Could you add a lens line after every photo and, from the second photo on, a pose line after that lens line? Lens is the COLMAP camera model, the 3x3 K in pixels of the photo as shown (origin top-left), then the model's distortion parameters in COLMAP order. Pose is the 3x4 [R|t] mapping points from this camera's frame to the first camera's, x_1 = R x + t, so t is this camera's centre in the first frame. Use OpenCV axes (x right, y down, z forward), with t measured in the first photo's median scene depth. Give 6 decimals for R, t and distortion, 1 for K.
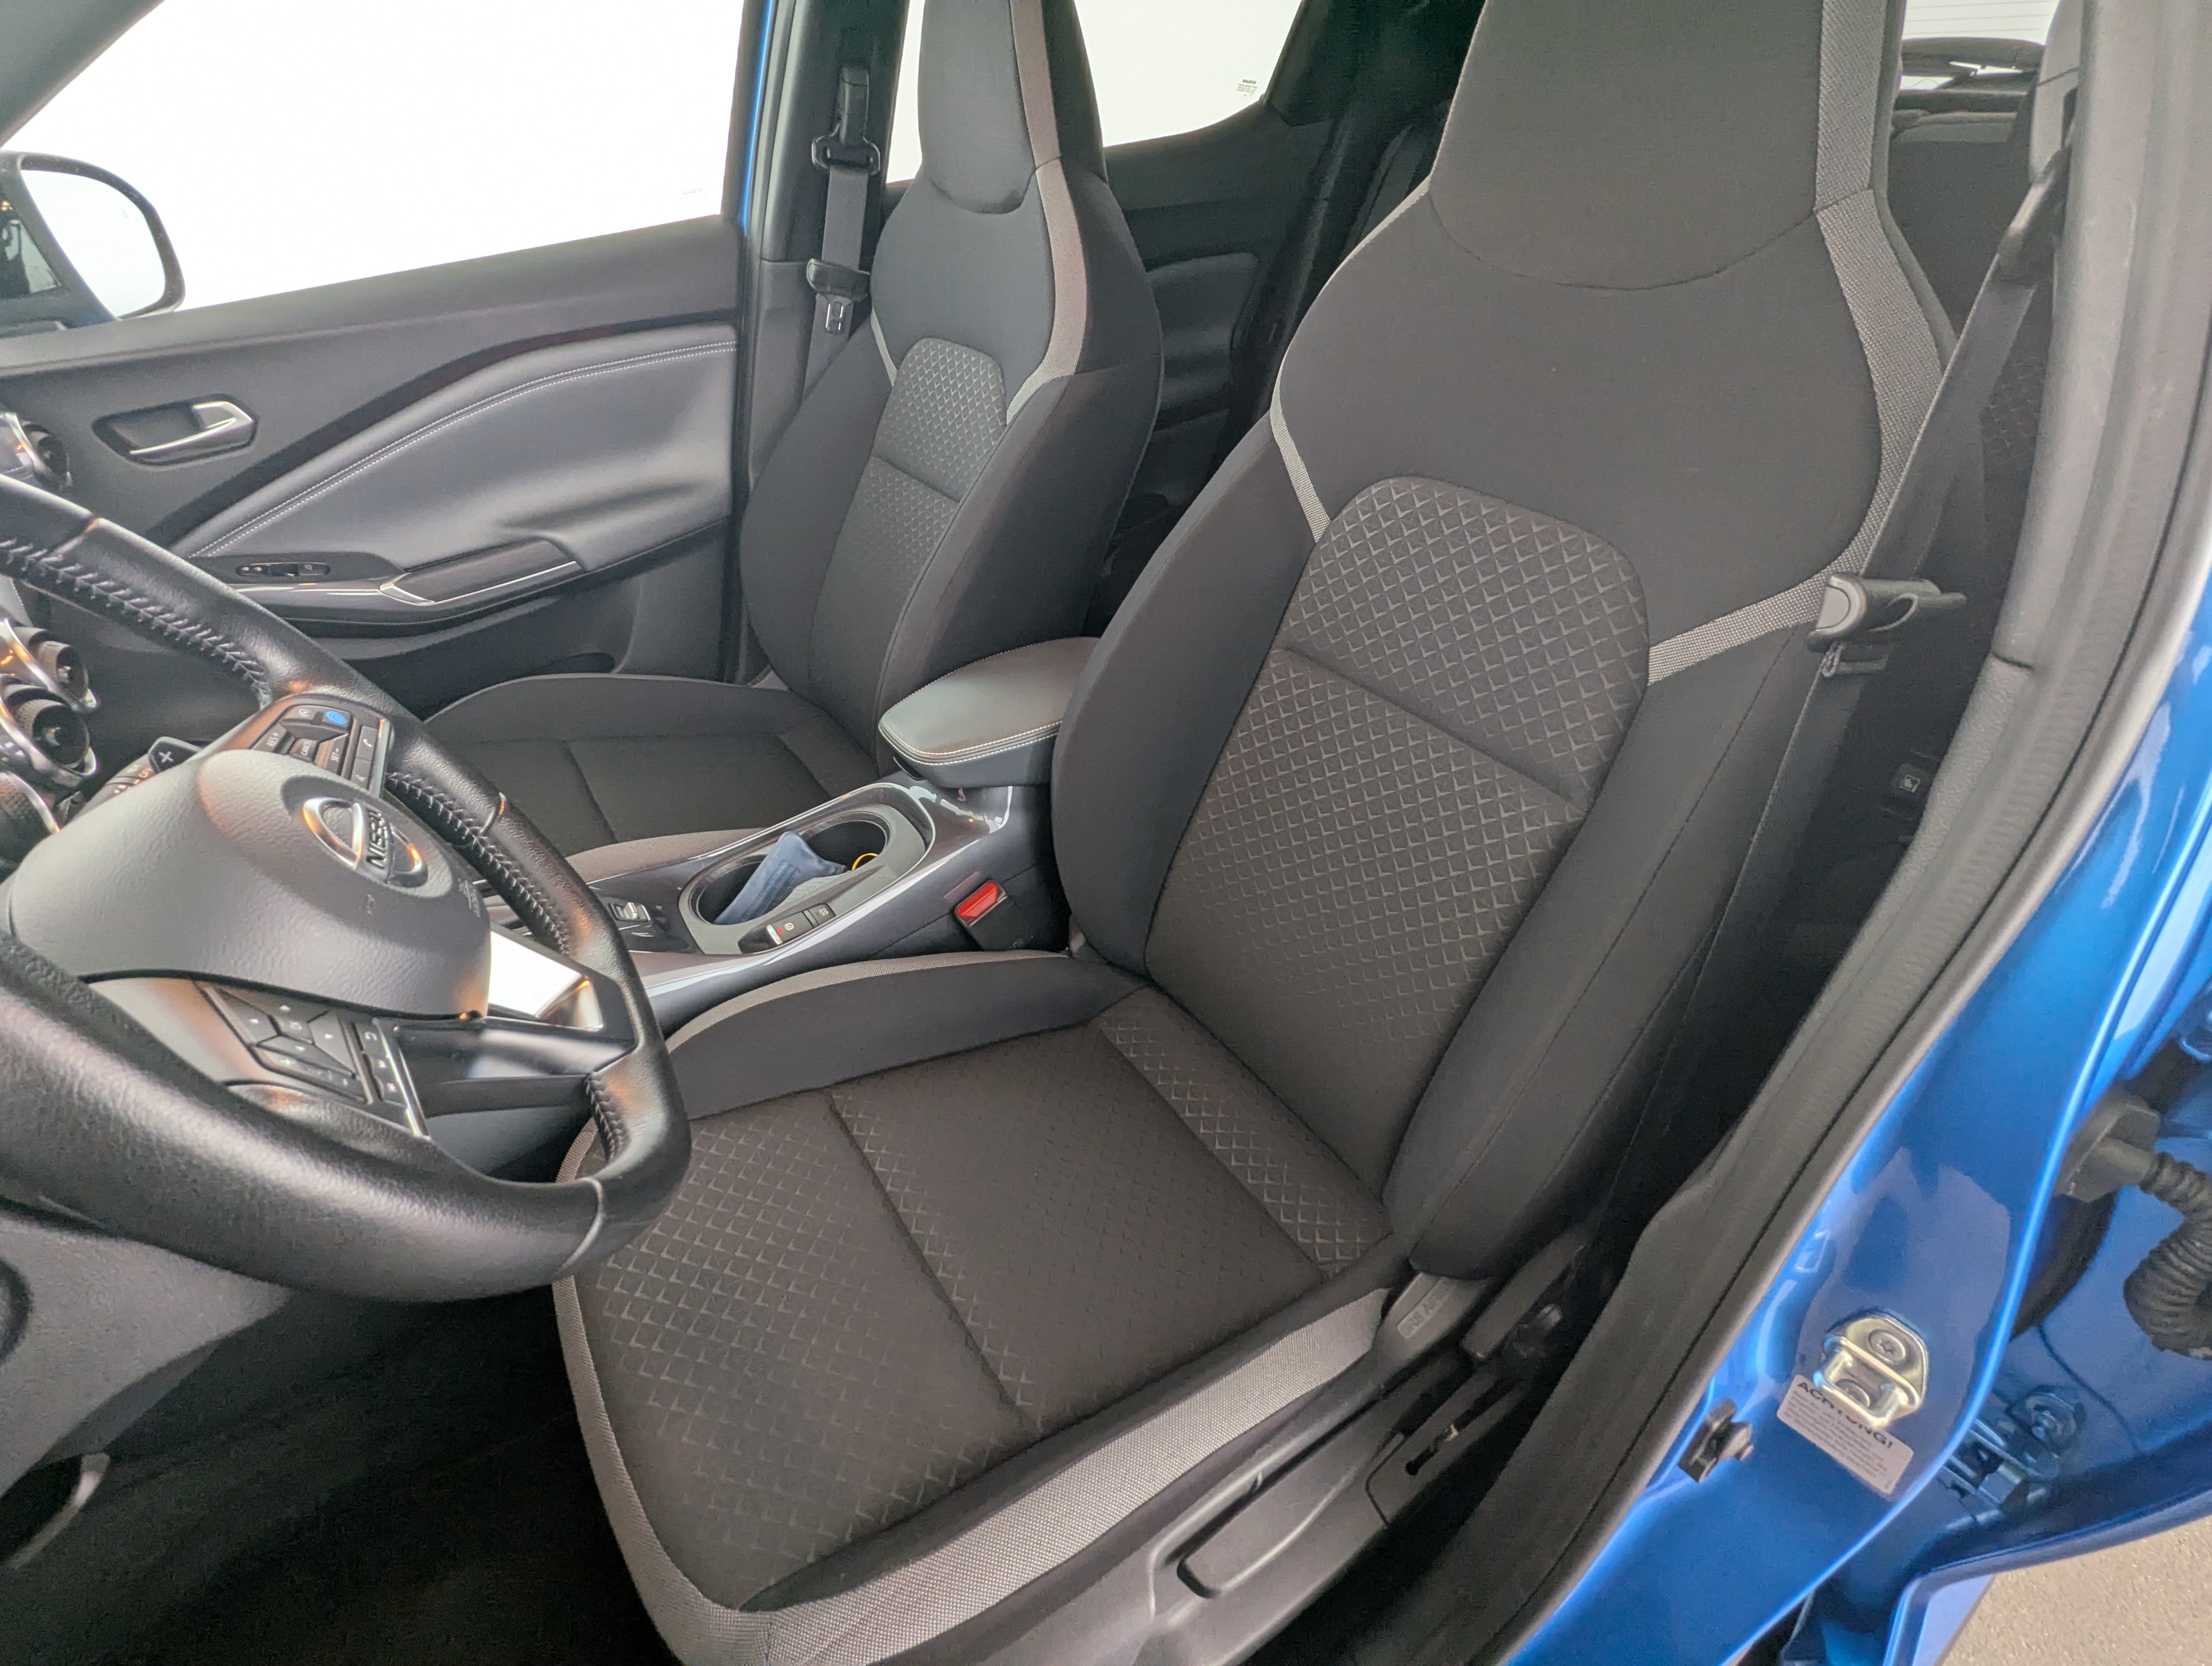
lens RADIAL K [[1061.5, 0, 1099.9], [0, 1061.5, 834.0], [0, 0, 1]] dist [0.000106, -0.002583]
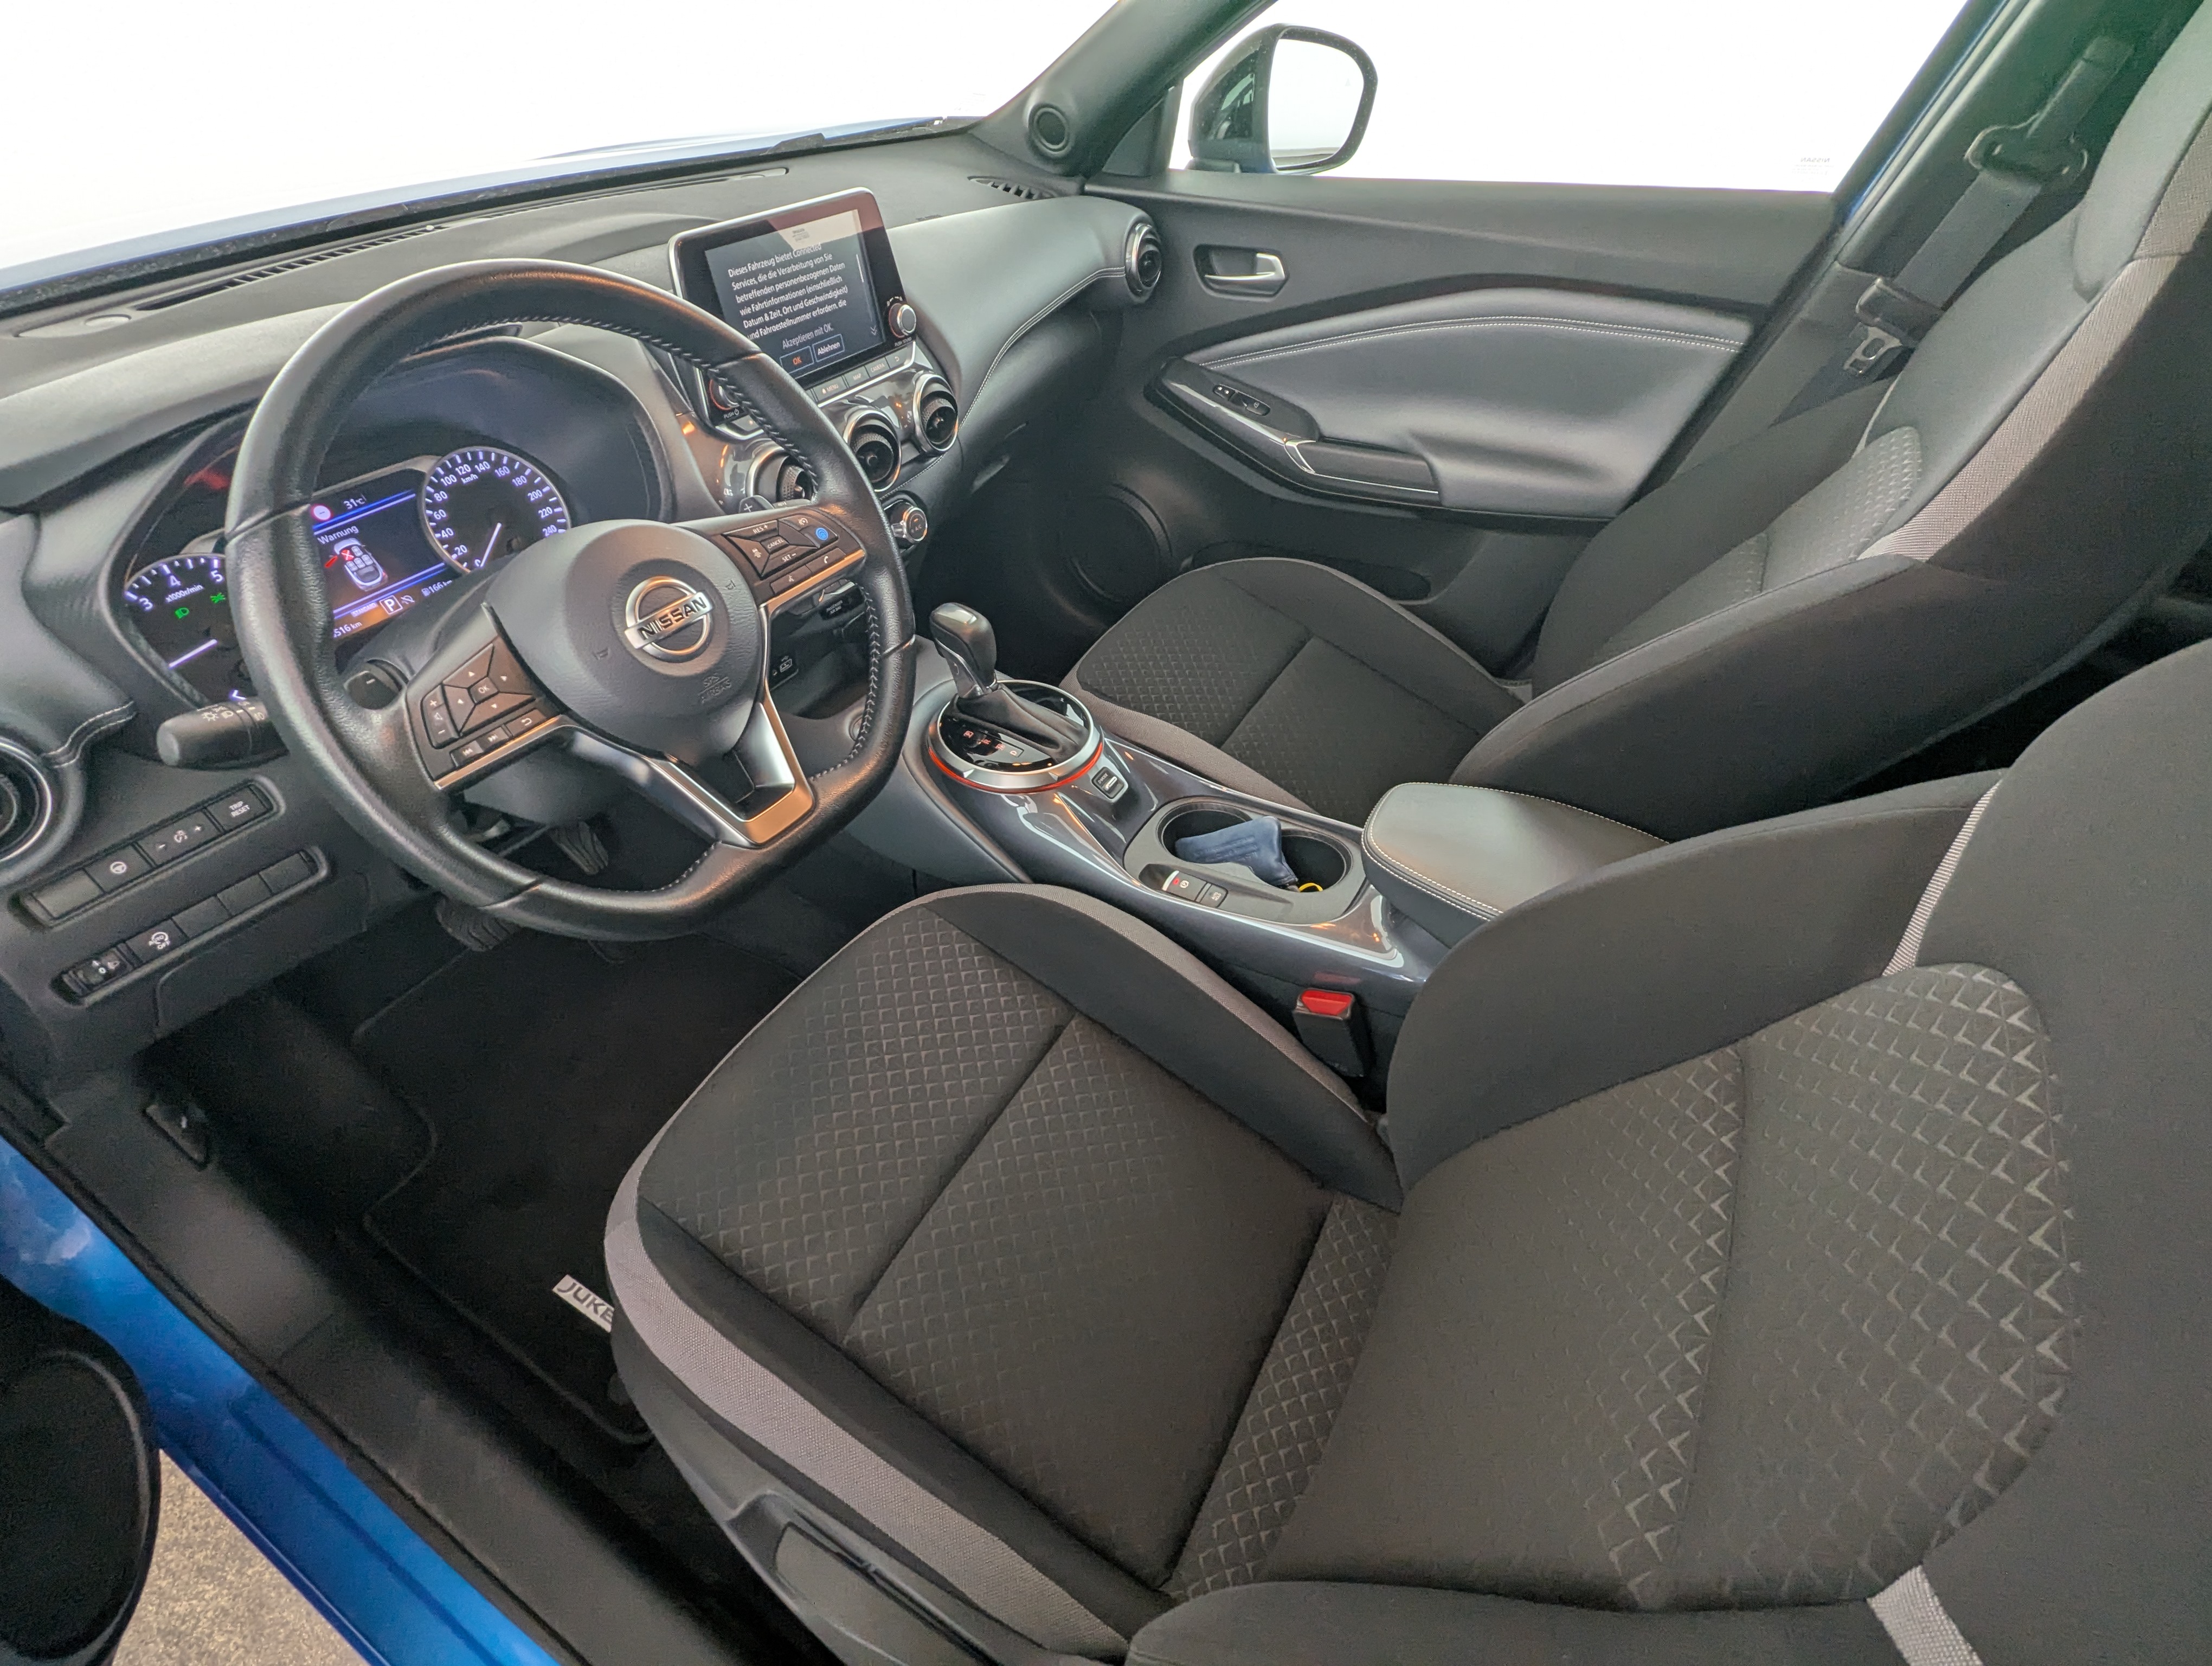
lens RADIAL K [[1061.5, 0, 1115.0], [0, 1061.5, 834.6], [0, 0, 1]] dist [0.000106, -0.002583]
pose [[0.438854, 0.622621, -0.647881, 0.288437], [-0.548500, 0.756727, 0.355686, -0.252453], [0.711727, 0.199269, 0.673600, 0.205939]]
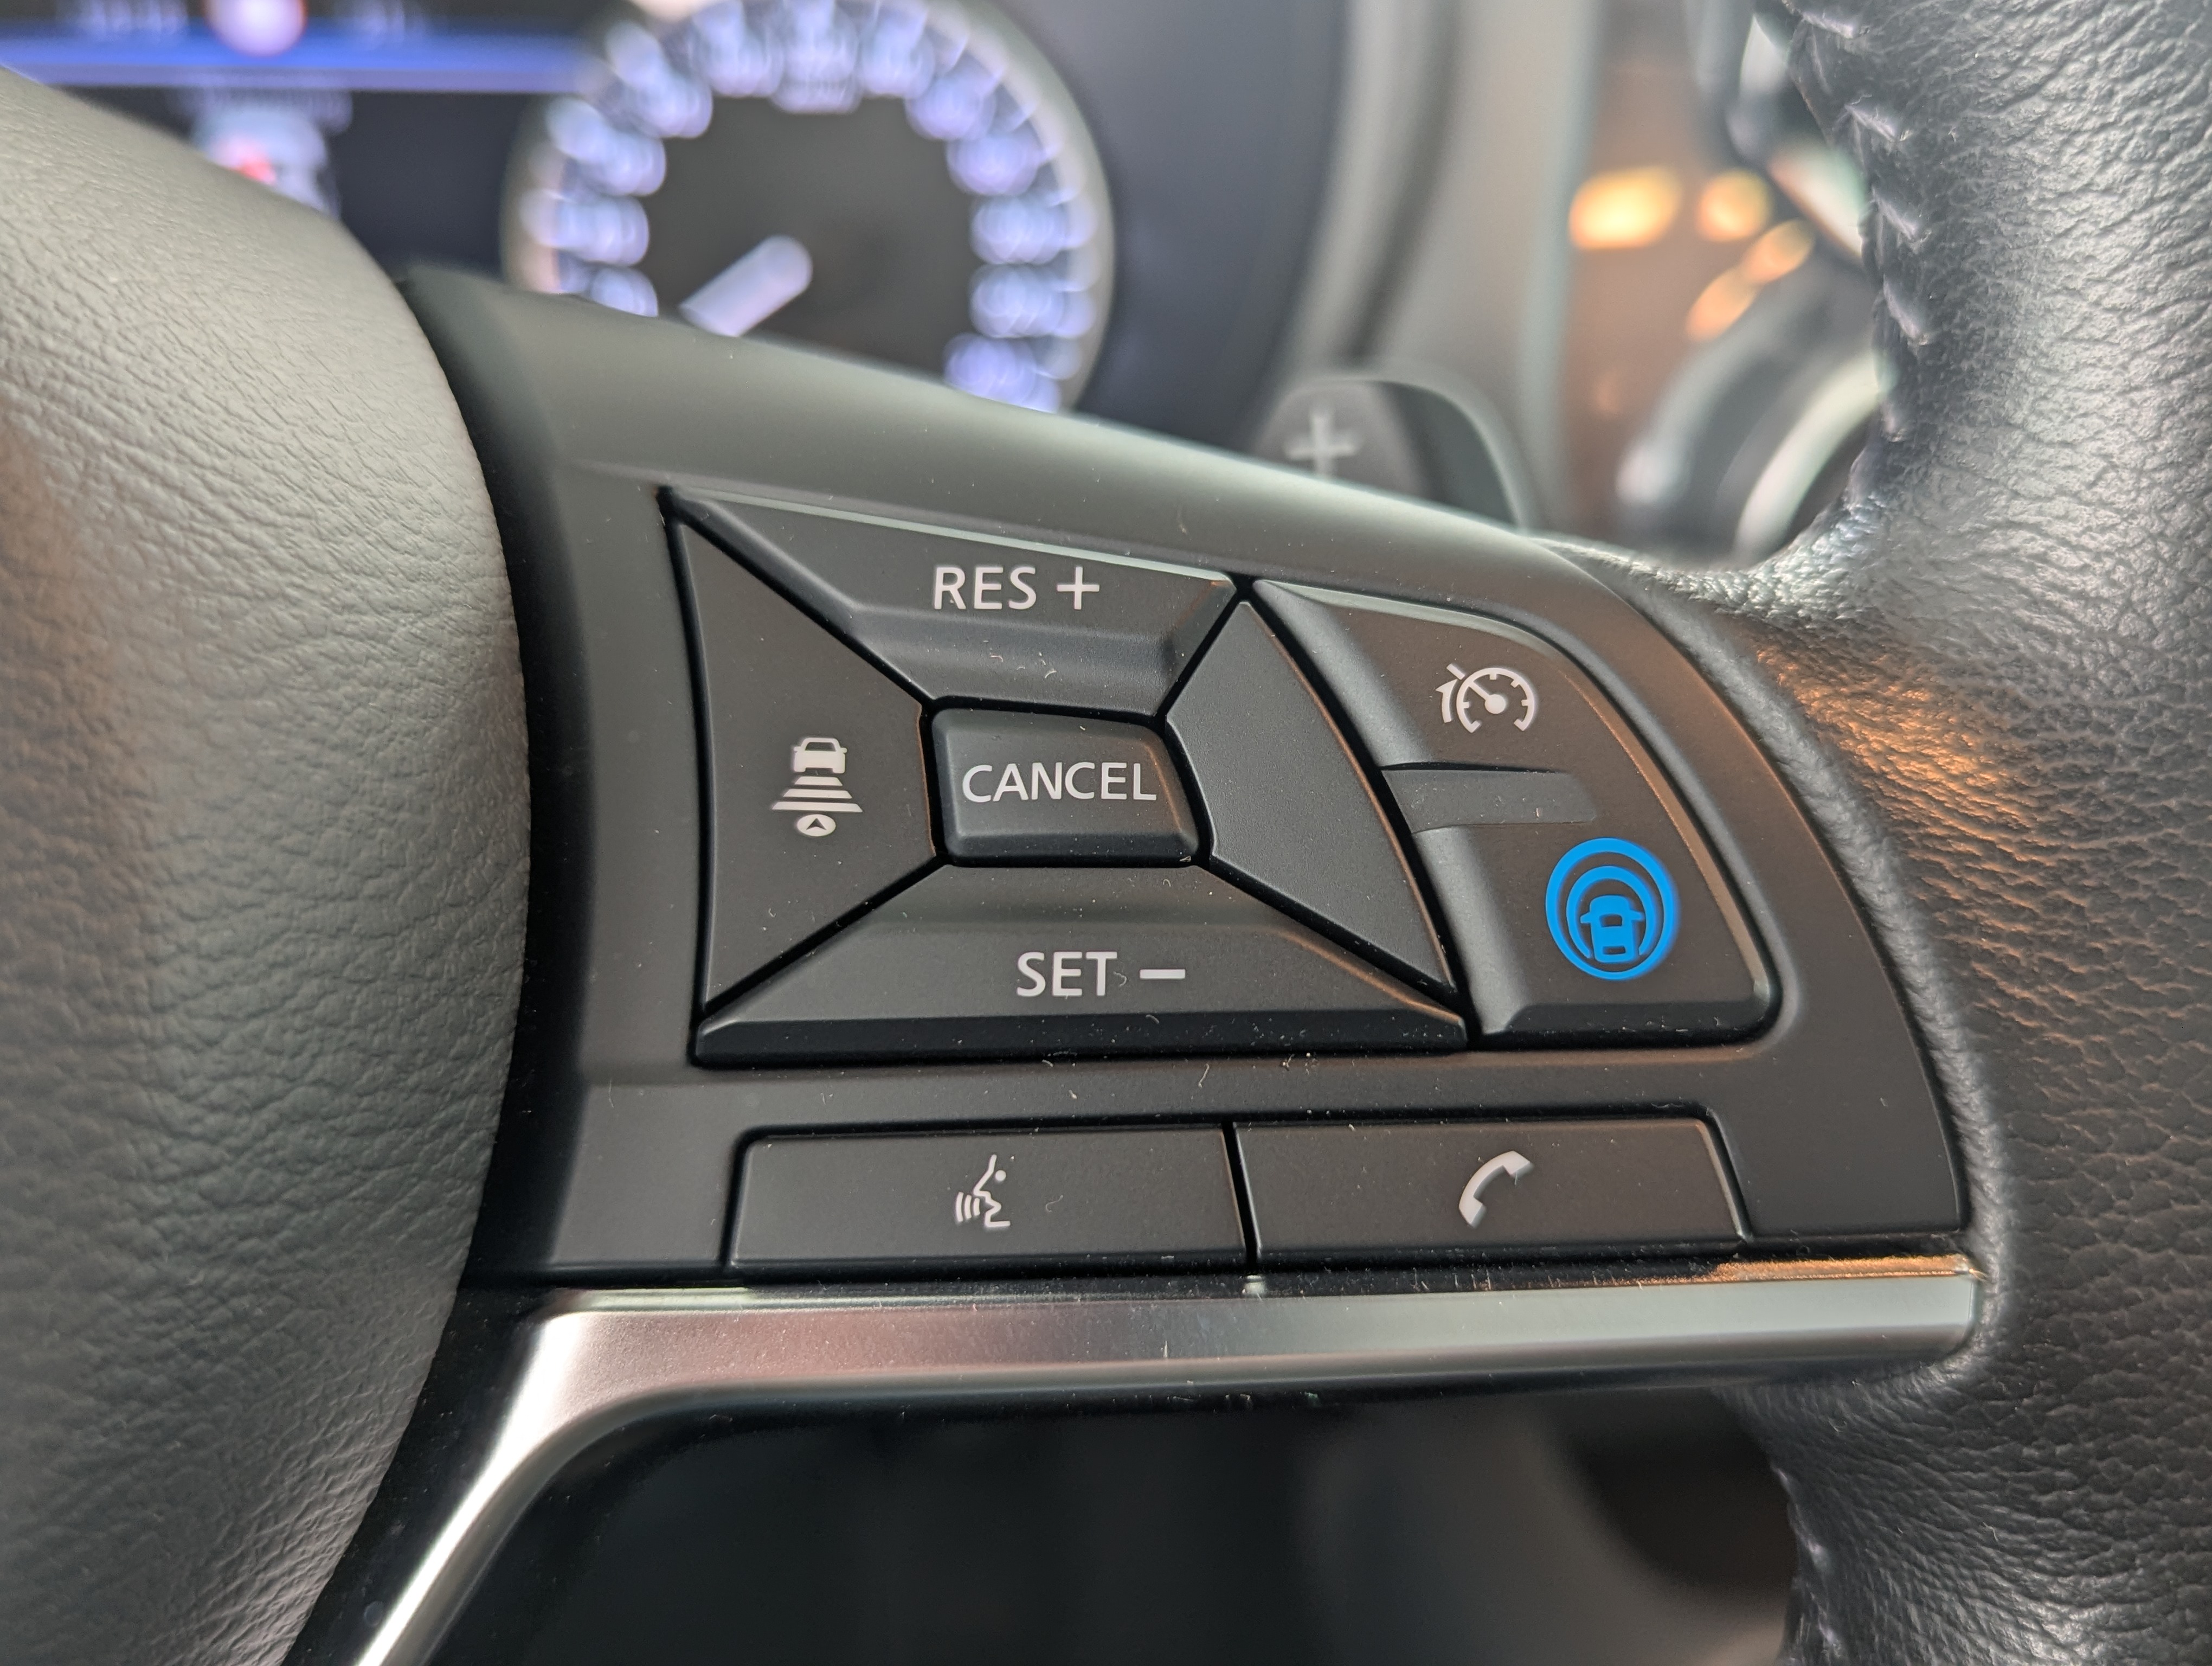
lens RADIAL K [[2030.7, 0, 1124.3], [0, 2030.7, 825.4], [0, 0, 1]] dist [0.024489, 0.000000]
pose [[-0.407835, 0.481063, -0.776047, -0.240062], [-0.574324, 0.525582, 0.627626, -0.115688], [0.709805, 0.701670, 0.061936, 0.453587]]
